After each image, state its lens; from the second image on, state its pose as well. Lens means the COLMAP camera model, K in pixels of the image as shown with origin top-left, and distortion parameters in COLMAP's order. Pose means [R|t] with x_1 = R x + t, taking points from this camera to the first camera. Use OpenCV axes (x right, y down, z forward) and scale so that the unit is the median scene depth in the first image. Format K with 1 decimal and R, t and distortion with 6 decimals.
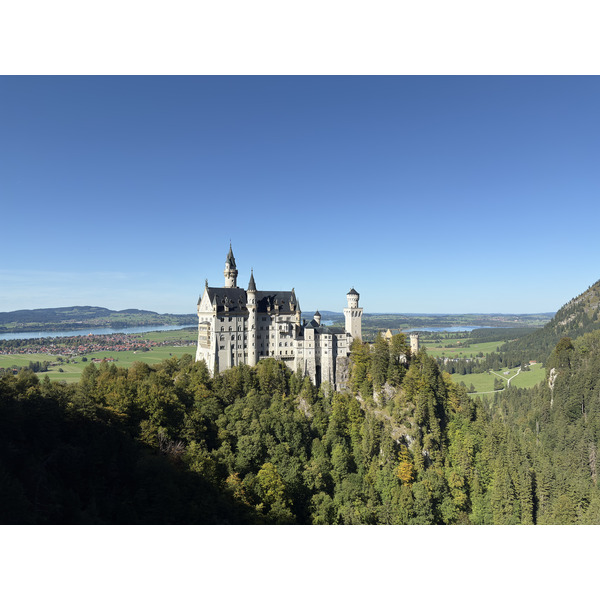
lens RADIAL K [[454.4, 0, 301.1], [0, 454.4, 298.5], [0, 0, 1]] dist [0.060835, -0.068517]
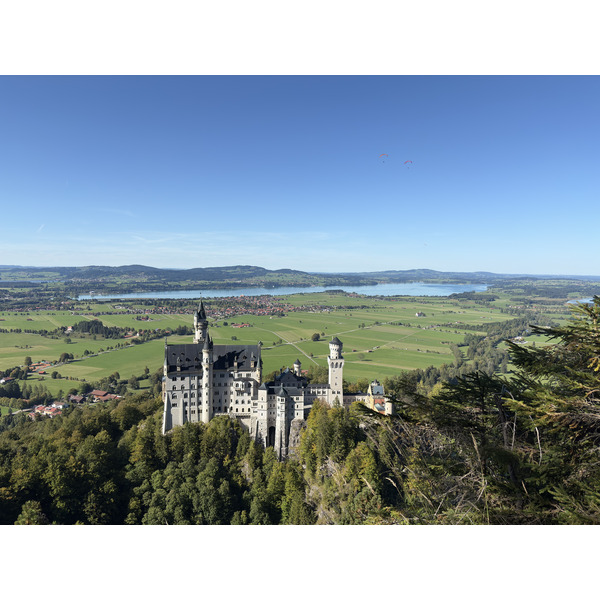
lens RADIAL K [[454.4, 0, 302.4], [0, 454.4, 304.9], [0, 0, 1]] dist [0.060835, -0.068517]
pose [[0.945721, 0.042000, -0.322256, 0.409390], [-0.007423, 0.994147, 0.107784, -0.223229], [0.324896, -0.099542, 0.940497, 0.115461]]
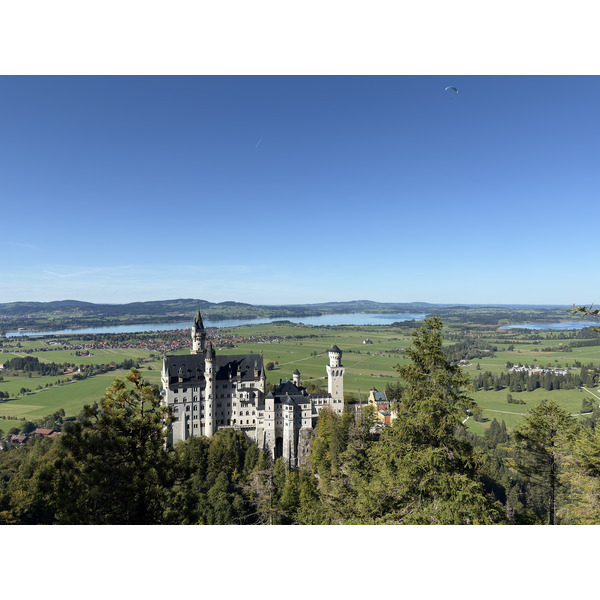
lens RADIAL K [[454.4, 0, 301.6], [0, 454.4, 305.1], [0, 0, 1]] dist [0.060835, -0.068517]
pose [[0.978965, 0.002939, -0.204007, 0.278505], [0.004469, 0.999347, 0.035842, -0.163987], [0.203979, -0.036000, 0.978313, 0.082241]]
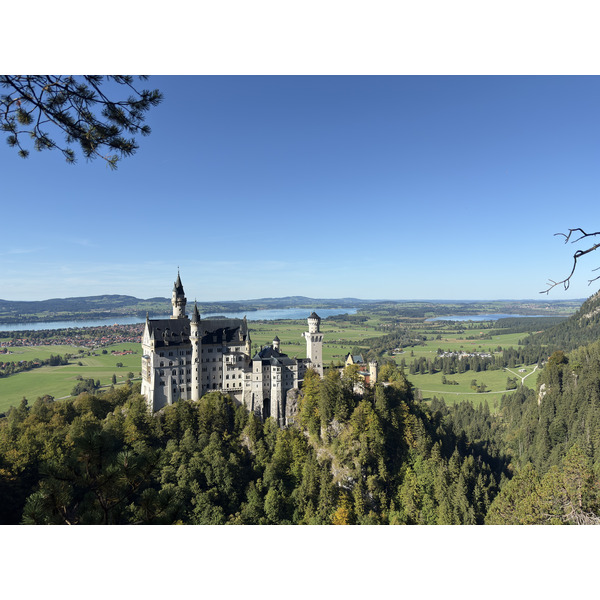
lens RADIAL K [[454.4, 0, 303.6], [0, 454.4, 307.9], [0, 0, 1]] dist [0.060835, -0.068517]
pose [[0.998567, -0.002515, -0.053463, 0.168137], [0.005196, 0.998732, 0.050073, -0.093241], [0.053269, -0.050279, 0.997314, 0.049069]]
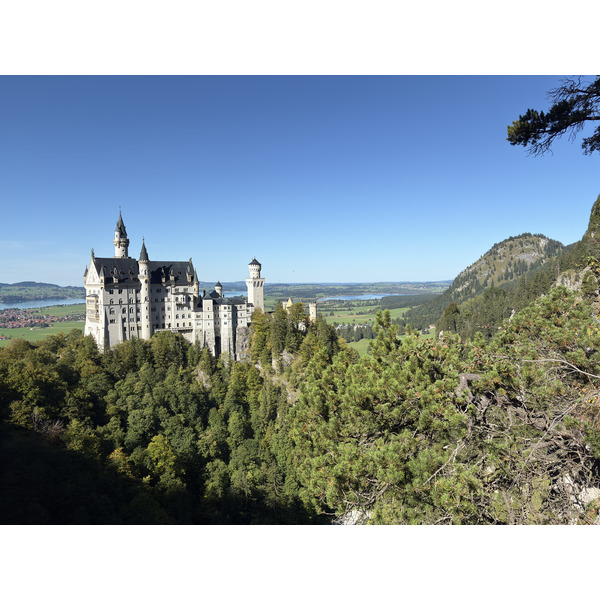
lens RADIAL K [[454.4, 0, 302.9], [0, 454.4, 299.9], [0, 0, 1]] dist [0.060835, -0.068517]
pose [[0.983193, -0.020235, 0.181445, 0.042242], [0.007790, 0.997584, 0.069038, 0.000375], [-0.182403, -0.066464, 0.980975, -0.007028]]
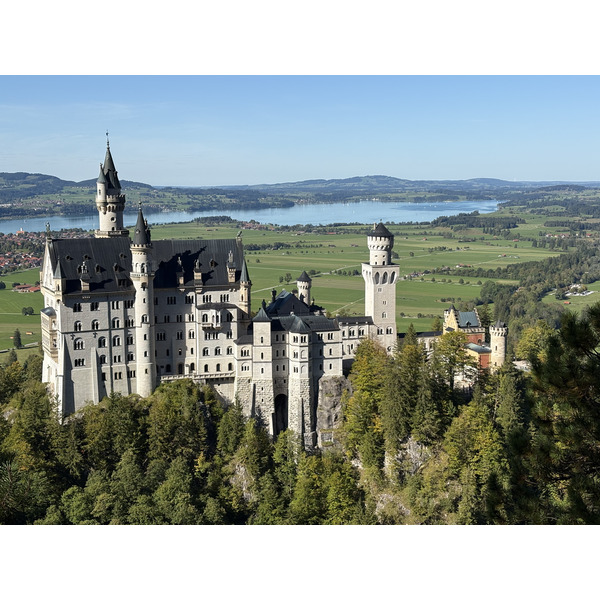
lens RADIAL K [[904.8, 0, 305.6], [0, 904.8, 302.5], [0, 0, 1]] dist [0.120823, 0.000000]
pose [[0.989510, 0.015426, -0.143637, 0.204469], [0.008132, 0.986758, 0.161998, -0.111576], [0.144234, -0.161466, 0.976281, 0.056922]]
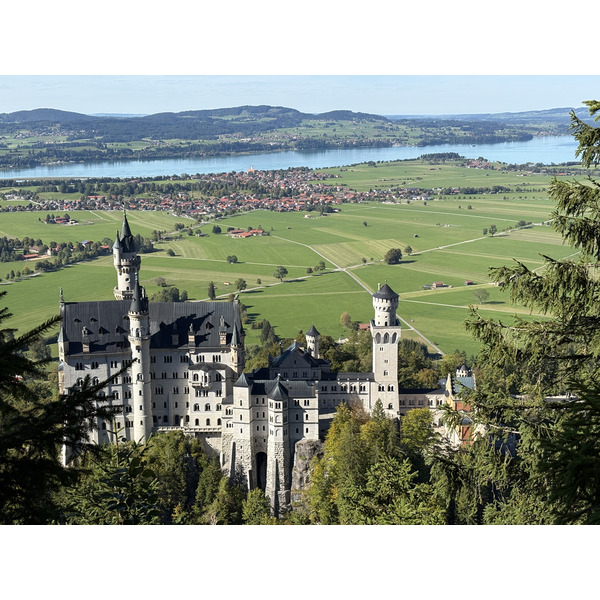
lens RADIAL K [[904.8, 0, 300.1], [0, 904.8, 310.7], [0, 0, 1]] dist [0.120823, 0.000000]
pose [[0.915630, 0.082529, -0.393459, 0.486877], [0.017274, 0.969722, 0.243601, -0.274223], [0.401650, -0.229845, 0.886481, 0.111587]]
